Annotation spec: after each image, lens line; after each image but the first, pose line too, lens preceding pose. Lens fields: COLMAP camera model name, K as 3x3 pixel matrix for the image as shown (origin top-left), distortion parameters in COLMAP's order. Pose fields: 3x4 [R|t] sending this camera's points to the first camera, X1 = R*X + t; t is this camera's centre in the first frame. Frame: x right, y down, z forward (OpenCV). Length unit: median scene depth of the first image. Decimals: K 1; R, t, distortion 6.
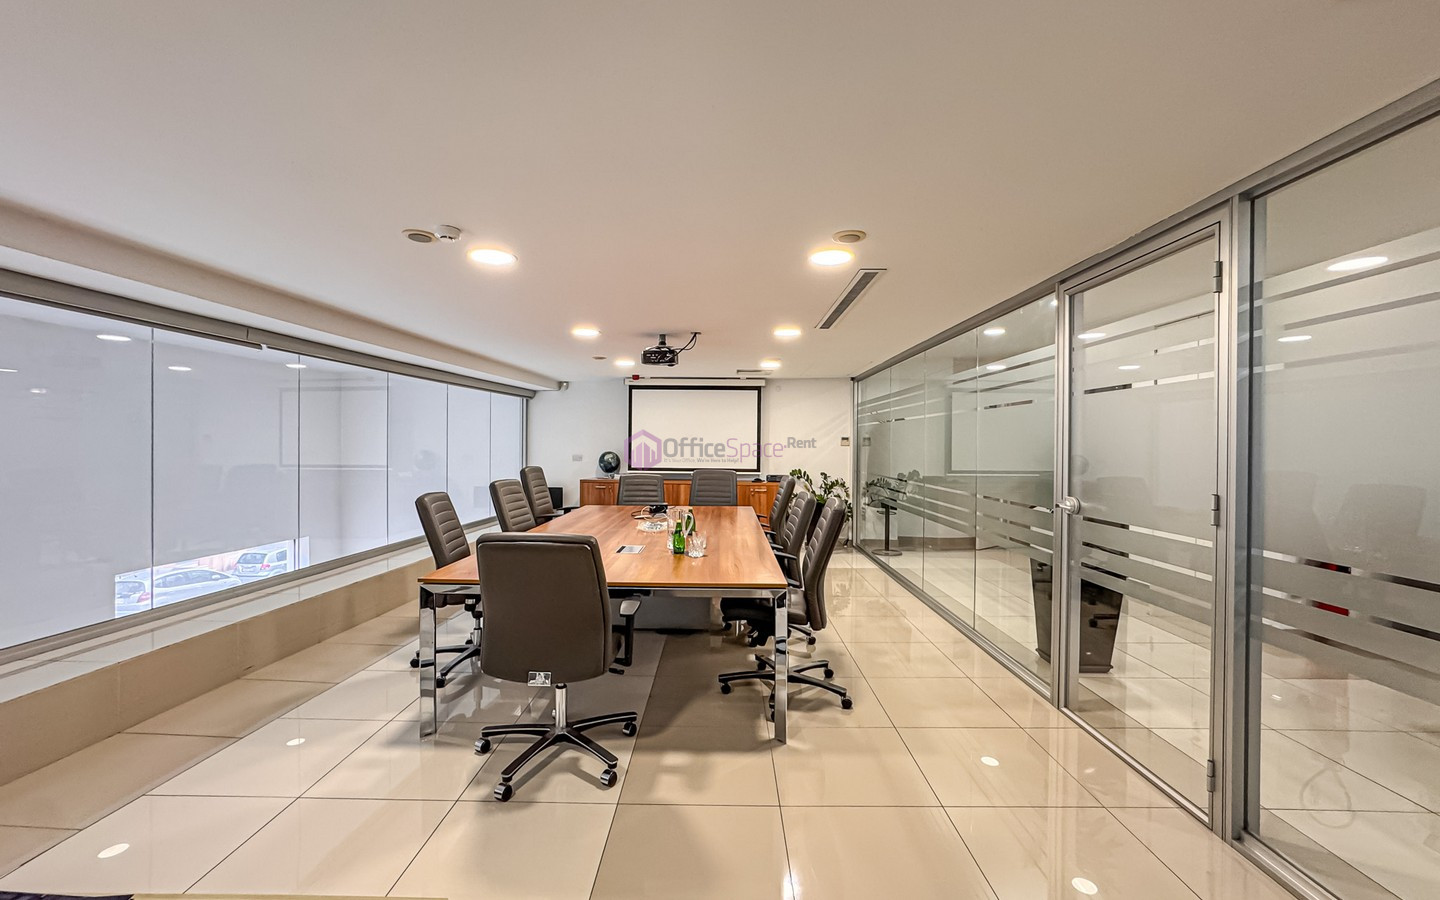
lens RADIAL K [[586.0, 0, 720.0], [0, 586.0, 450.0], [0, 0, 1]] dist [-0.032734, 0.020218]
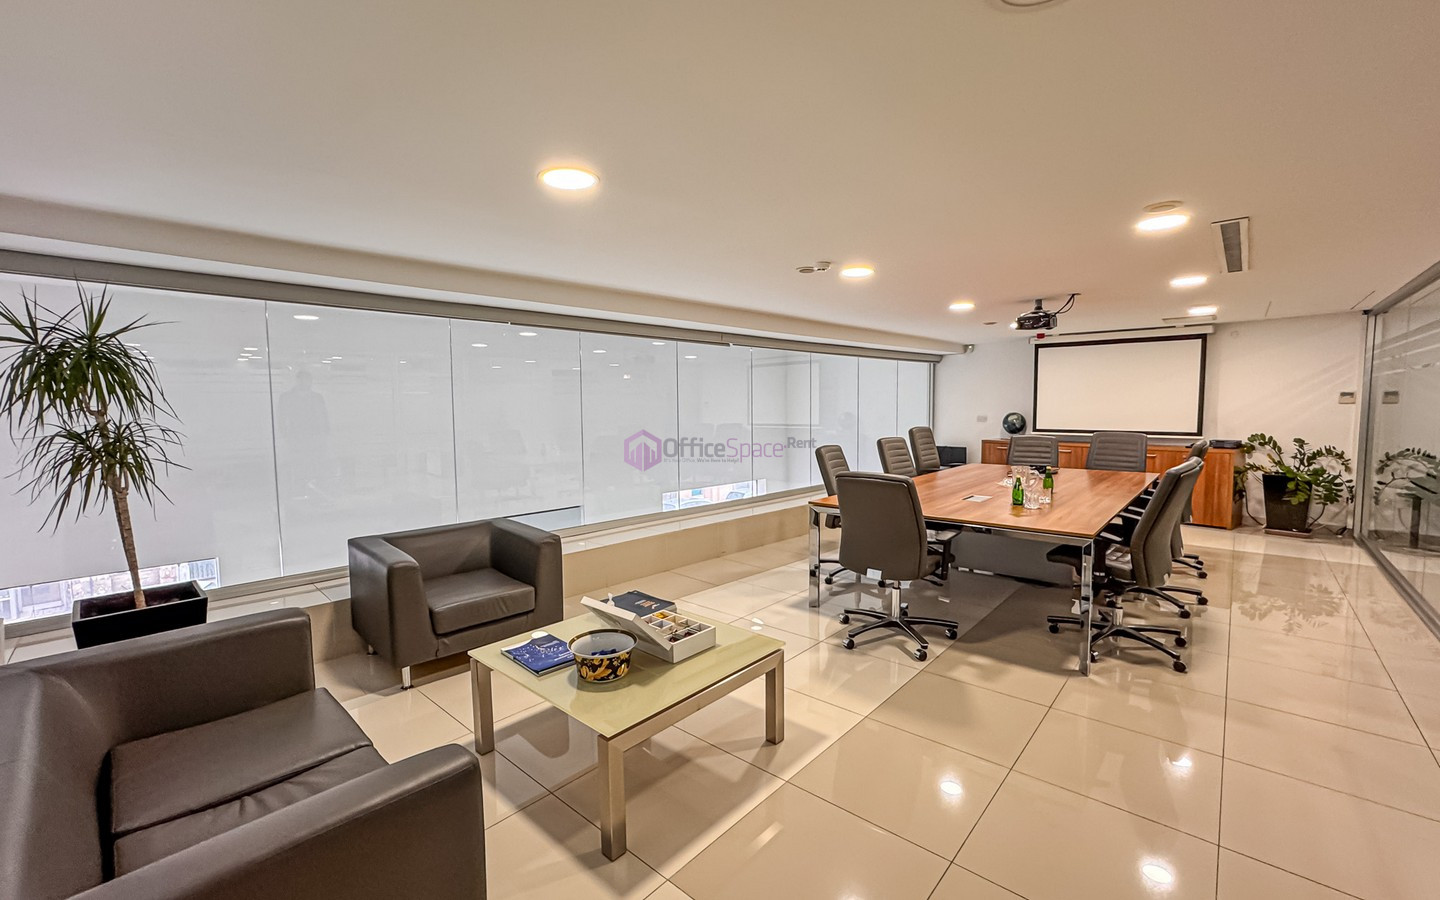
lens RADIAL K [[610.9, 0, 757.6], [0, 610.9, 449.6], [0, 0, 1]] dist [-0.000595, 0.023219]
pose [[0.796099, 0.034253, -0.604196, 0.227414], [0.005565, 0.997940, 0.063908, -0.008342], [0.605141, -0.054239, 0.794269, -0.224590]]
